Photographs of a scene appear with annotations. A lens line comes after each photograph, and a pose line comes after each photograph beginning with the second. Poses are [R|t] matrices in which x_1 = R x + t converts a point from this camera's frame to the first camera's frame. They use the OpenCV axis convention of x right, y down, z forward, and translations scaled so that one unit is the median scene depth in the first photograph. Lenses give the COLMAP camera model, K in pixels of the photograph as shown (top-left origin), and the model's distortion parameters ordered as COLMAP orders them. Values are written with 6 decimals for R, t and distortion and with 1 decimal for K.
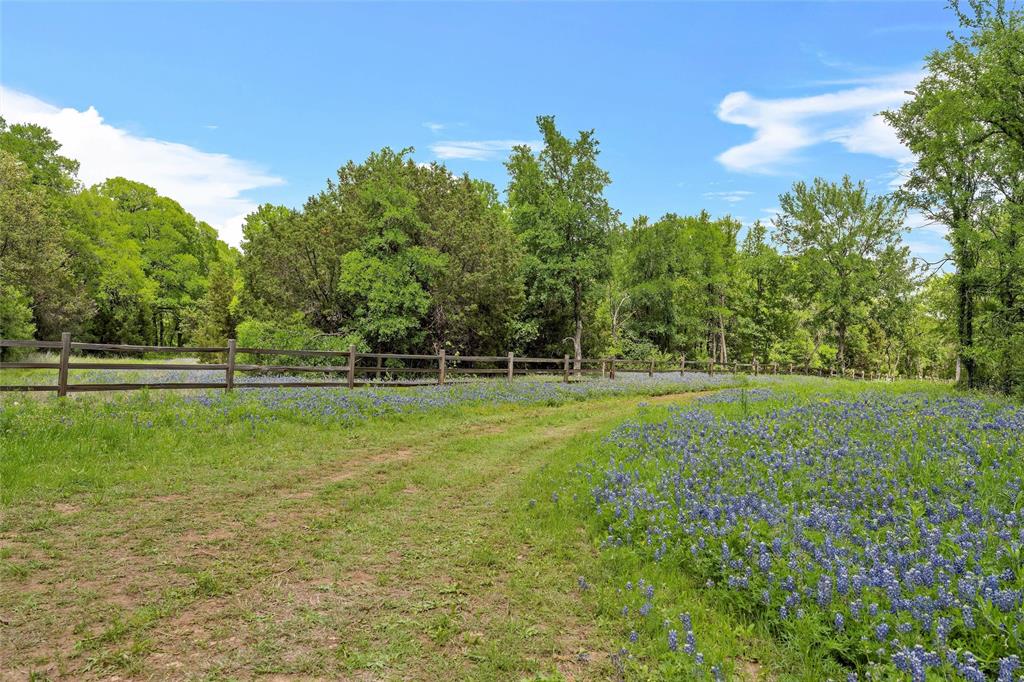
lens RADIAL K [[678.8, 0, 512.0], [0, 678.8, 341.0], [0, 0, 1]] dist [0.007908, 0.001281]
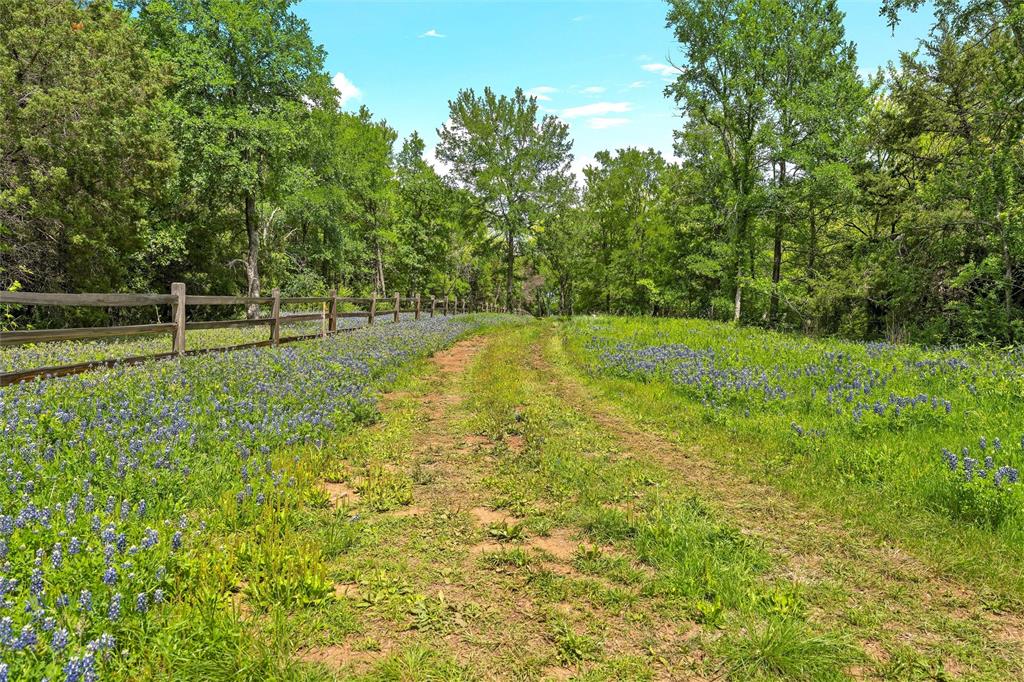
lens RADIAL K [[678.8, 0, 512.0], [0, 678.8, 341.0], [0, 0, 1]] dist [0.007908, 0.001281]
pose [[0.828192, -0.047977, 0.558386, -0.045484], [-0.004996, 0.995657, 0.092959, 0.008223], [-0.560422, -0.079778, 0.824356, 0.349088]]
